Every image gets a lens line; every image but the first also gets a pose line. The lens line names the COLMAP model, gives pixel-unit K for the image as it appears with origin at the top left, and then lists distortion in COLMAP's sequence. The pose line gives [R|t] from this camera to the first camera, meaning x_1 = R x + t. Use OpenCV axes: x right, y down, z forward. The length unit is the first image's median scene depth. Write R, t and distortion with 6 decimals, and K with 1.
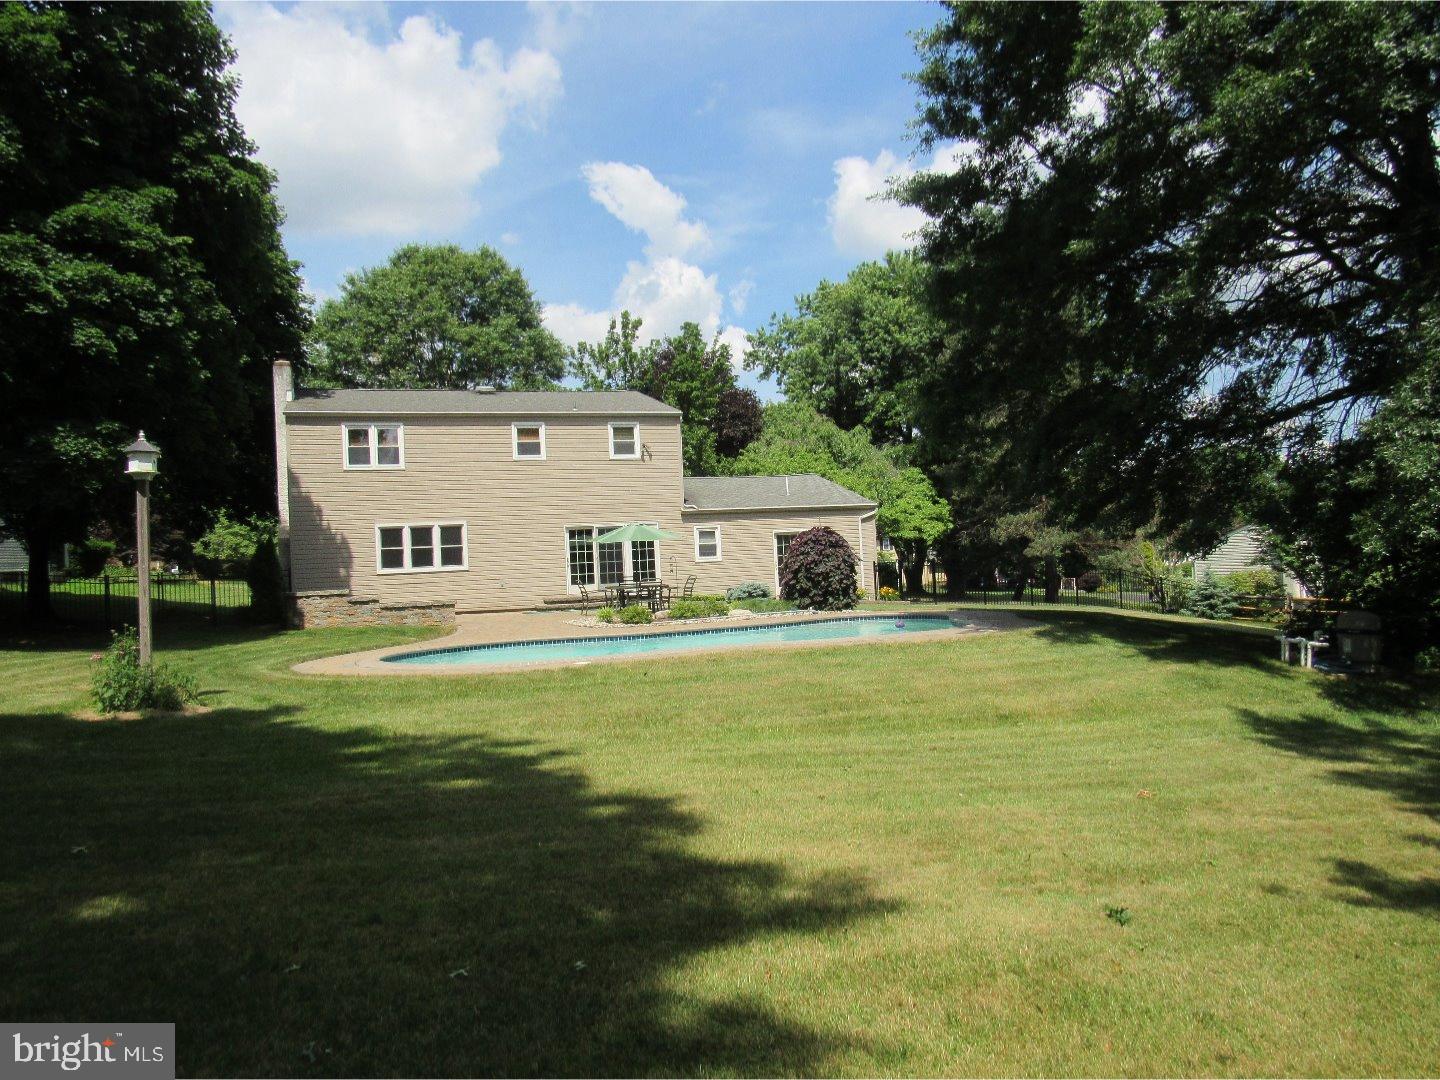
lens RADIAL K [[1037.7, 0, 720.0], [0, 1037.7, 540.0], [0, 0, 1]] dist [-0.018565, 0.000248]
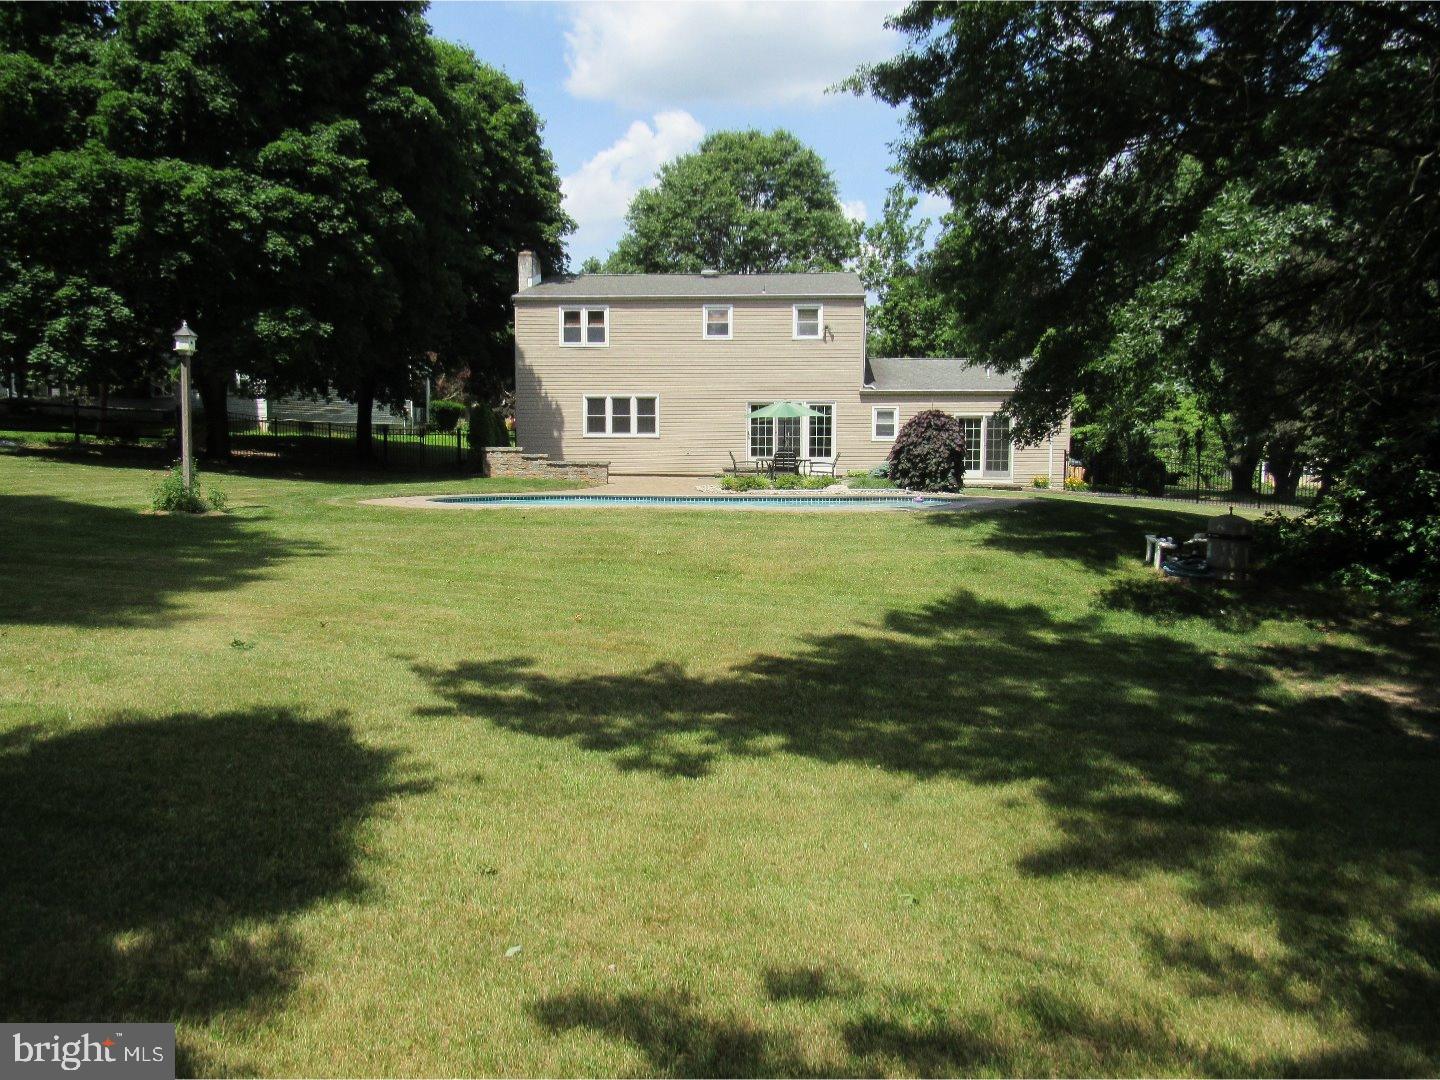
lens RADIAL K [[1037.7, 0, 720.0], [0, 1037.7, 540.0], [0, 0, 1]] dist [-0.018565, 0.000248]
pose [[0.919833, 0.085041, -0.382982, 0.272164], [-0.039775, 0.991408, 0.124613, -0.004190], [0.390288, -0.099390, 0.915312, -0.024278]]
